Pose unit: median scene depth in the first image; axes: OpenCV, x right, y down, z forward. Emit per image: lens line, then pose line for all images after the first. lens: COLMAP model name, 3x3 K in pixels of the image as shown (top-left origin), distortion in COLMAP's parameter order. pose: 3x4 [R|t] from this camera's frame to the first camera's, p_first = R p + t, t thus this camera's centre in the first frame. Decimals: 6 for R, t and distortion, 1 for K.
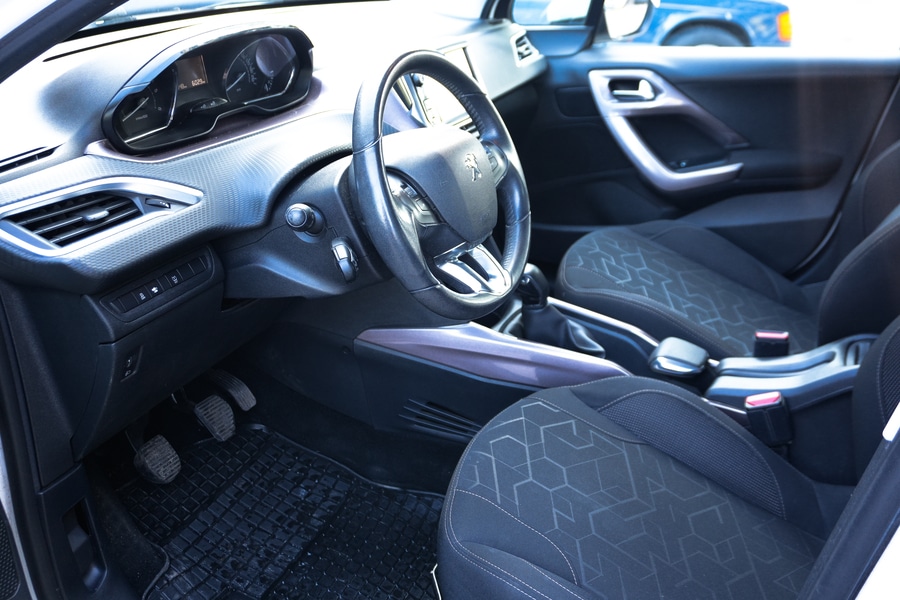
lens RADIAL K [[836.9, 0, 450.0], [0, 836.9, 300.0], [0, 0, 1]] dist [-0.009982, 0.005348]
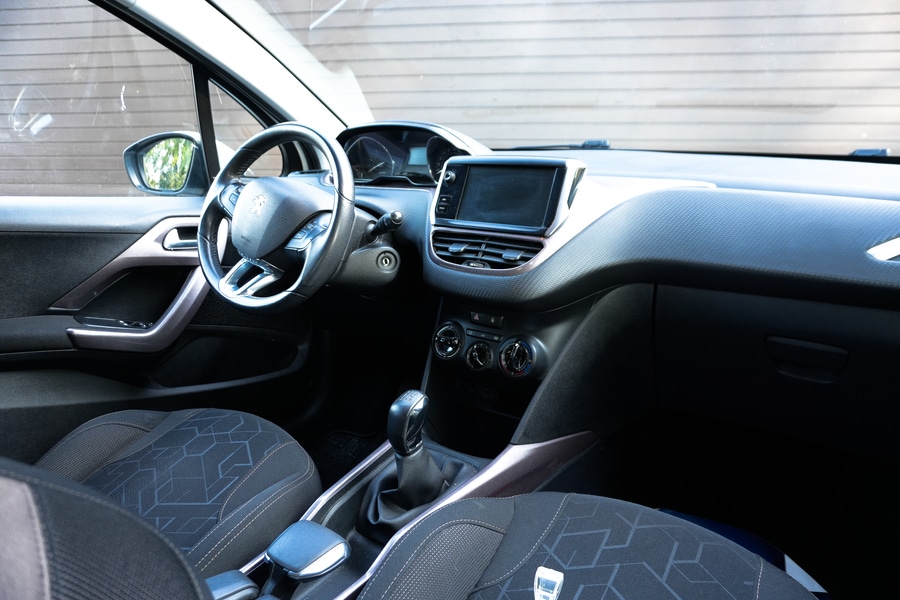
lens RADIAL K [[609.7, 0, 450.0], [0, 609.7, 300.0], [0, 0, 1]] dist [-0.054399, 0.049420]
pose [[-0.161083, 0.236851, -0.958099, 0.897687], [-0.430606, 0.856638, 0.284166, -0.413633], [0.888049, 0.458337, -0.036000, 1.293785]]
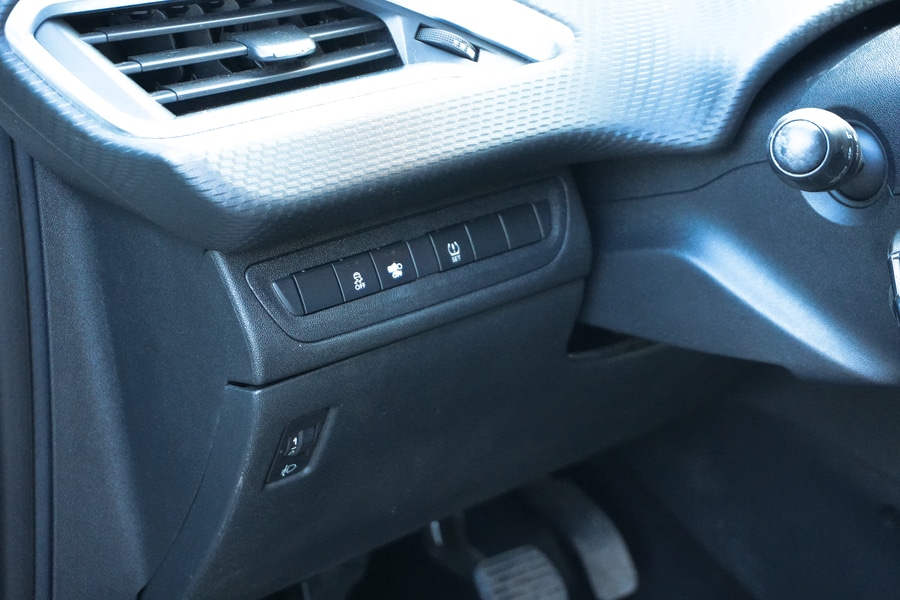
lens RADIAL K [[1935.9, 0, 450.0], [0, 1935.9, 300.0], [0, 0, 1]] dist [0.003907, 0.080710]
pose [[0.906962, 0.204419, -0.368283, -0.010252], [-0.205610, 0.977954, 0.036471, -0.032221], [0.367619, 0.042644, 0.928998, 0.190711]]
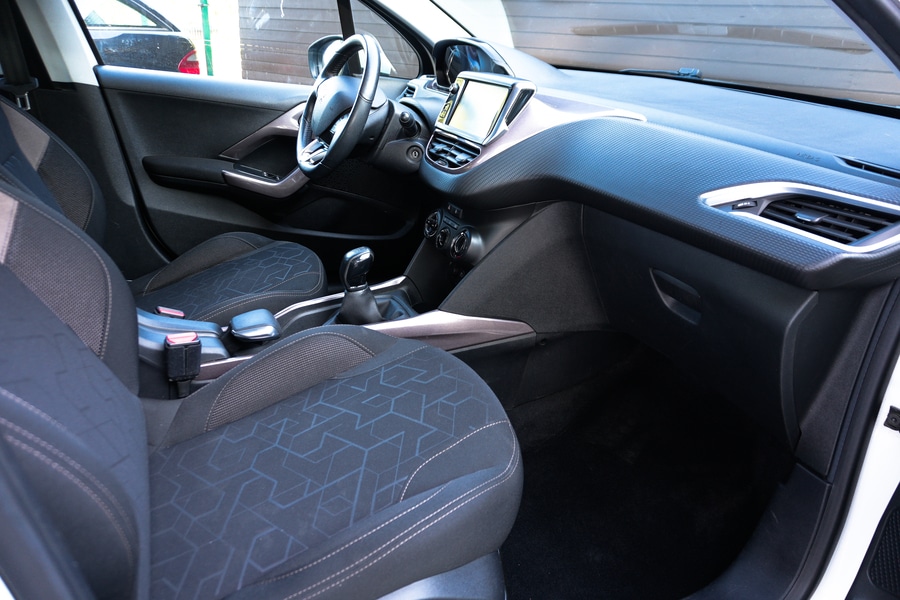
lens RADIAL K [[609.7, 0, 450.0], [0, 609.7, 300.0], [0, 0, 1]] dist [-0.054399, 0.049420]
pose [[-0.624000, 0.270163, -0.733237, 0.890150], [-0.394106, 0.701450, 0.593843, -0.698366], [0.674763, 0.659531, -0.331232, 1.798260]]
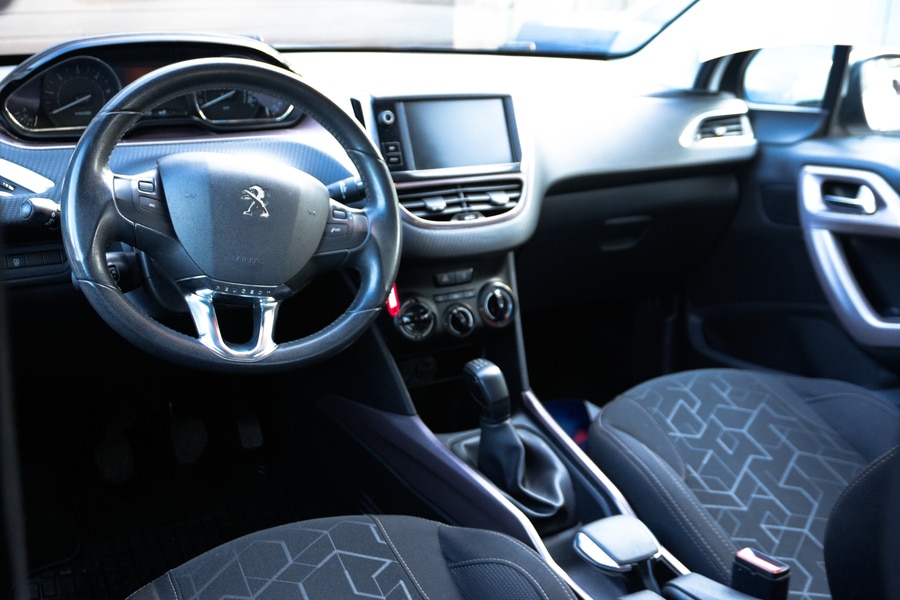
lens RADIAL K [[894.1, 0, 450.0], [0, 894.1, 300.0], [0, 0, 1]] dist [0.017705, 0.011586]
pose [[0.819055, 0.210511, -0.533699, 0.647220], [-0.271136, 0.961840, -0.036720, -0.077857], [0.505603, 0.174781, 0.844877, 0.328205]]
